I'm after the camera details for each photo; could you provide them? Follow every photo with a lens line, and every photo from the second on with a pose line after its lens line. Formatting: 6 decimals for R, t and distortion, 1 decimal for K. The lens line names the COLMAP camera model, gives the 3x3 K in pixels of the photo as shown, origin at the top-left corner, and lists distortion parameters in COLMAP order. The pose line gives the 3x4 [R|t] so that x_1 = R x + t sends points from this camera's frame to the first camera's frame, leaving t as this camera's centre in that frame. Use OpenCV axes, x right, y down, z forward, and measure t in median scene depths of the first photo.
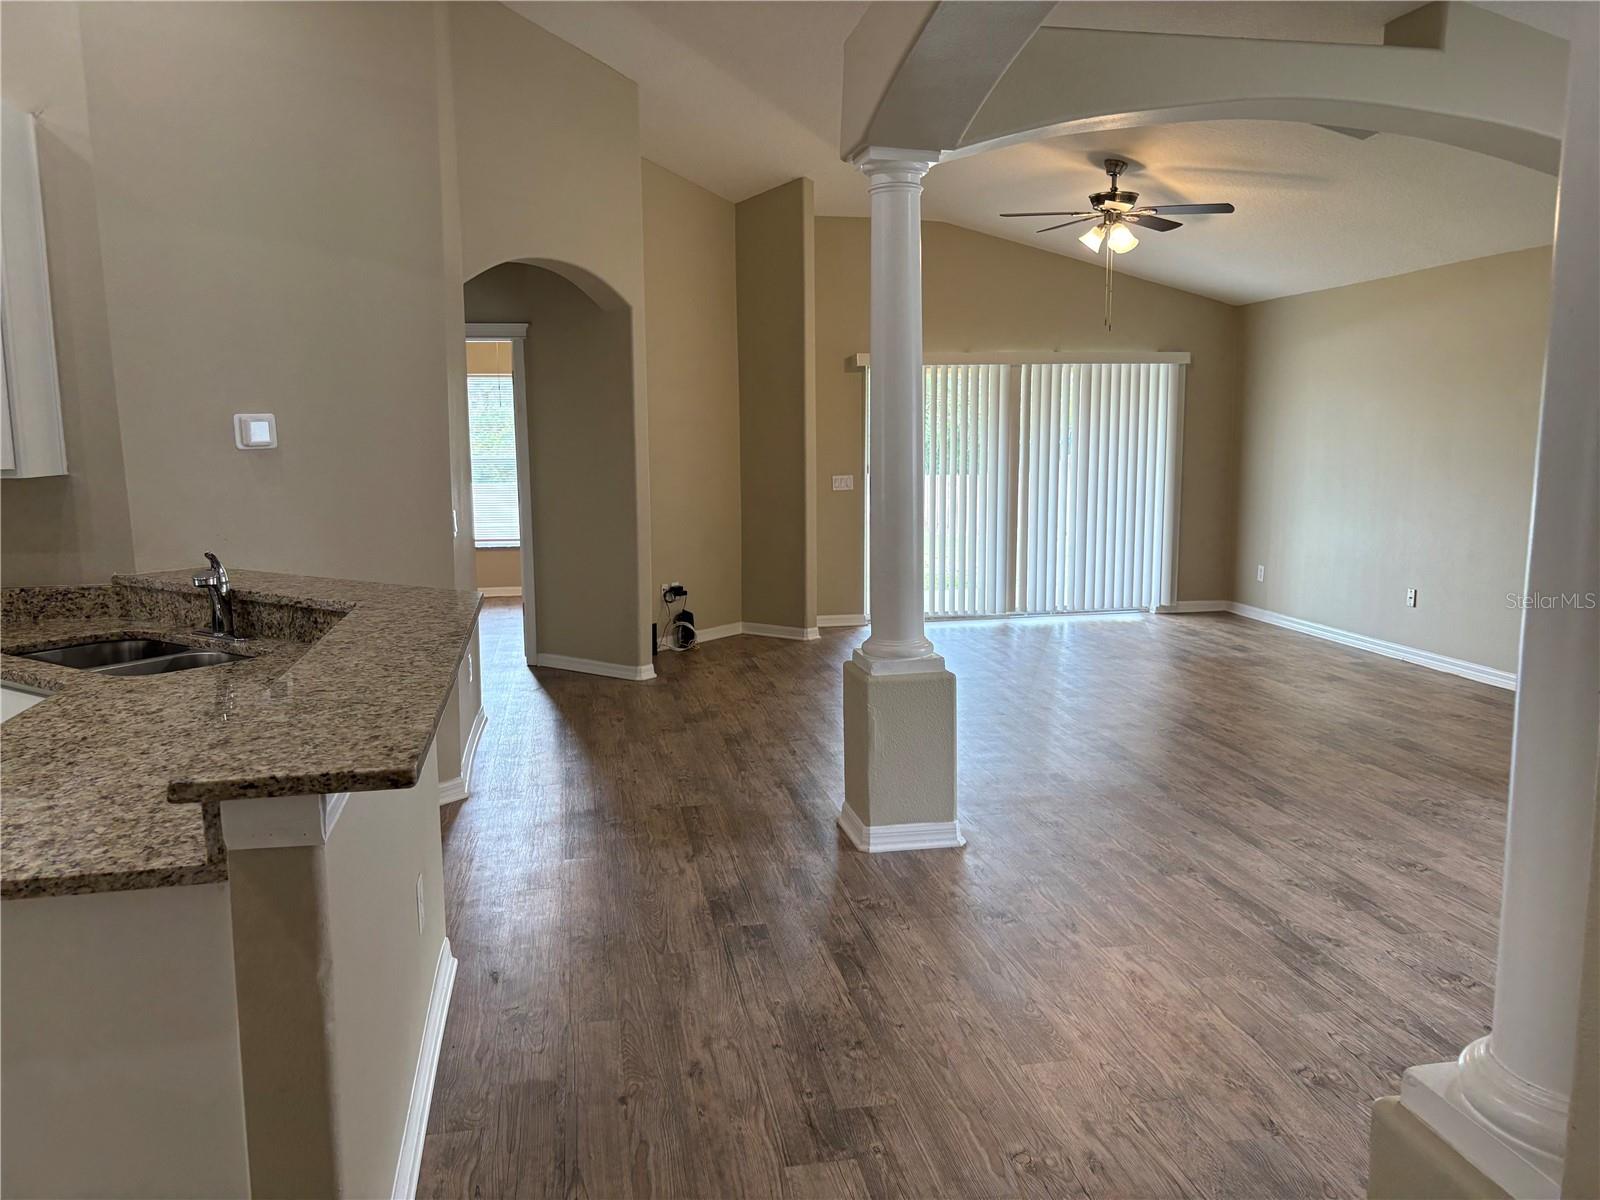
lens RADIAL K [[1217.0, 0, 843.3], [0, 1217.0, 559.2], [0, 0, 1]] dist [0.021294, -0.003780]
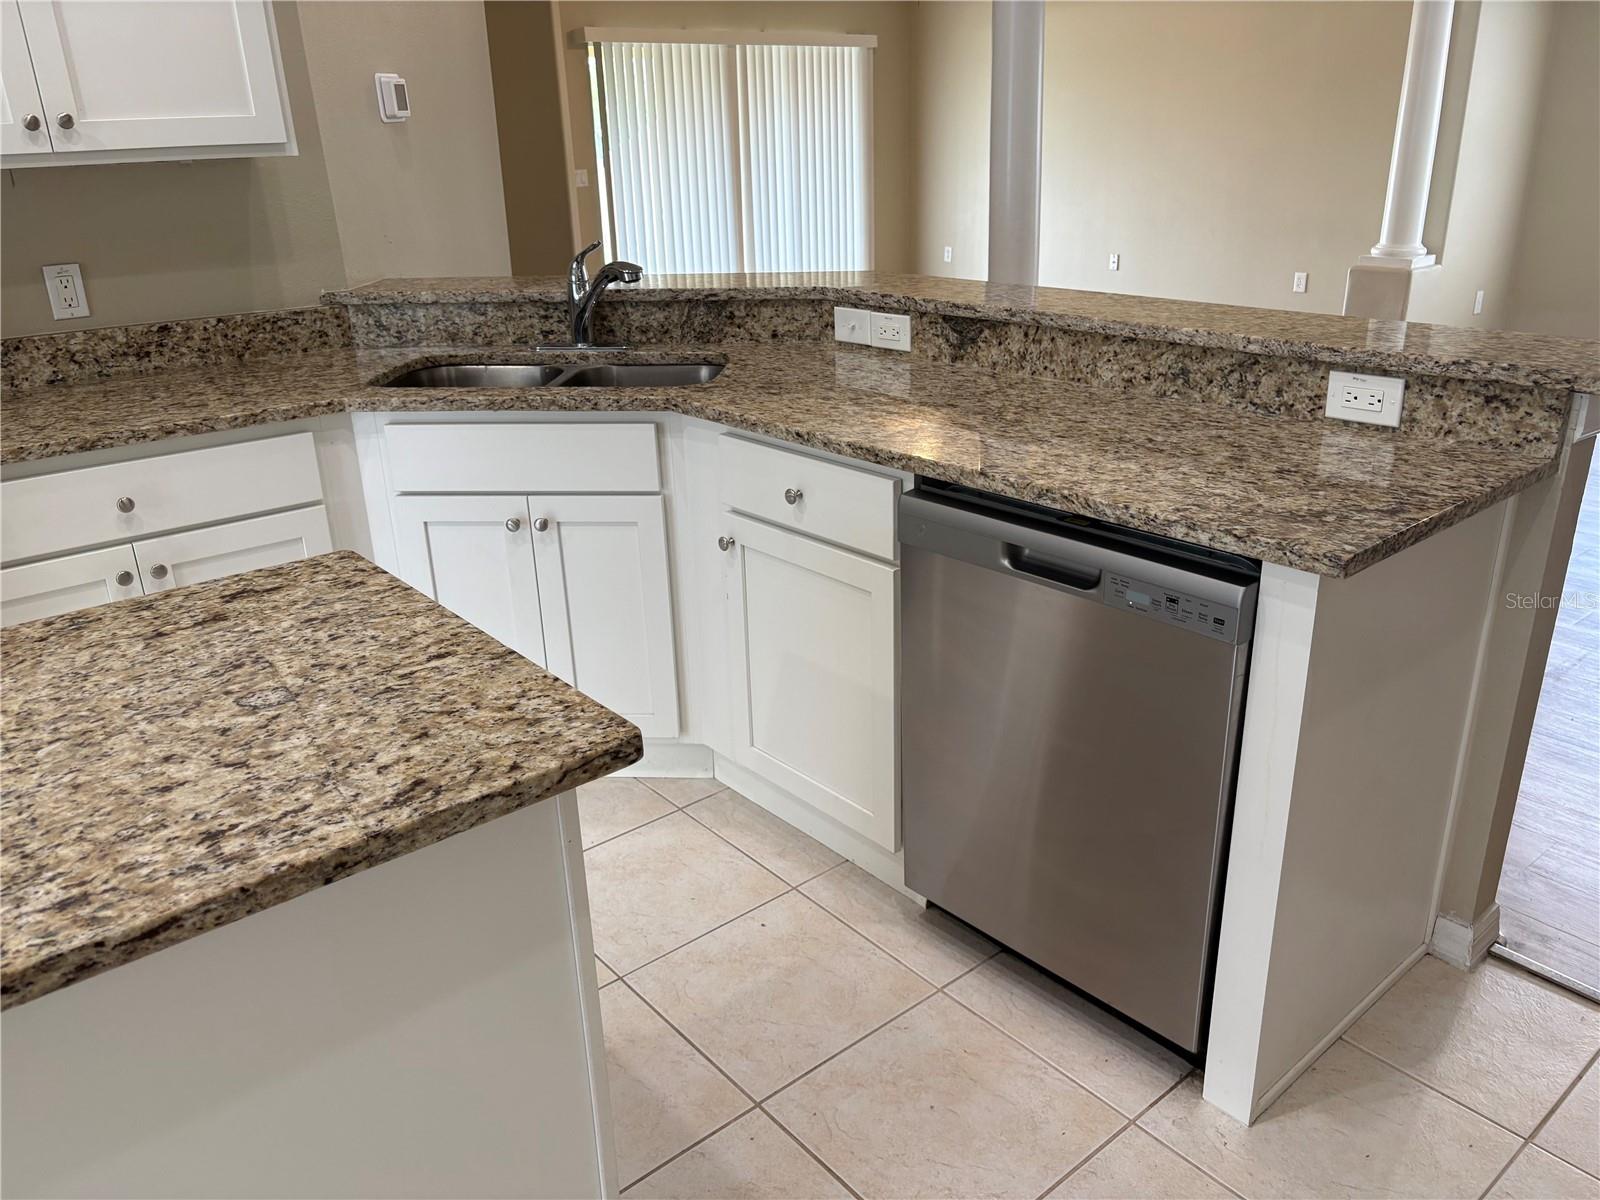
lens RADIAL K [[1217.0, 0, 843.3], [0, 1217.0, 559.2], [0, 0, 1]] dist [0.021294, -0.003780]
pose [[0.869227, -0.178554, 0.461045, -0.375730], [0.070627, 0.967790, 0.241651, 0.006800], [-0.489342, -0.177487, 0.853840, 0.087063]]
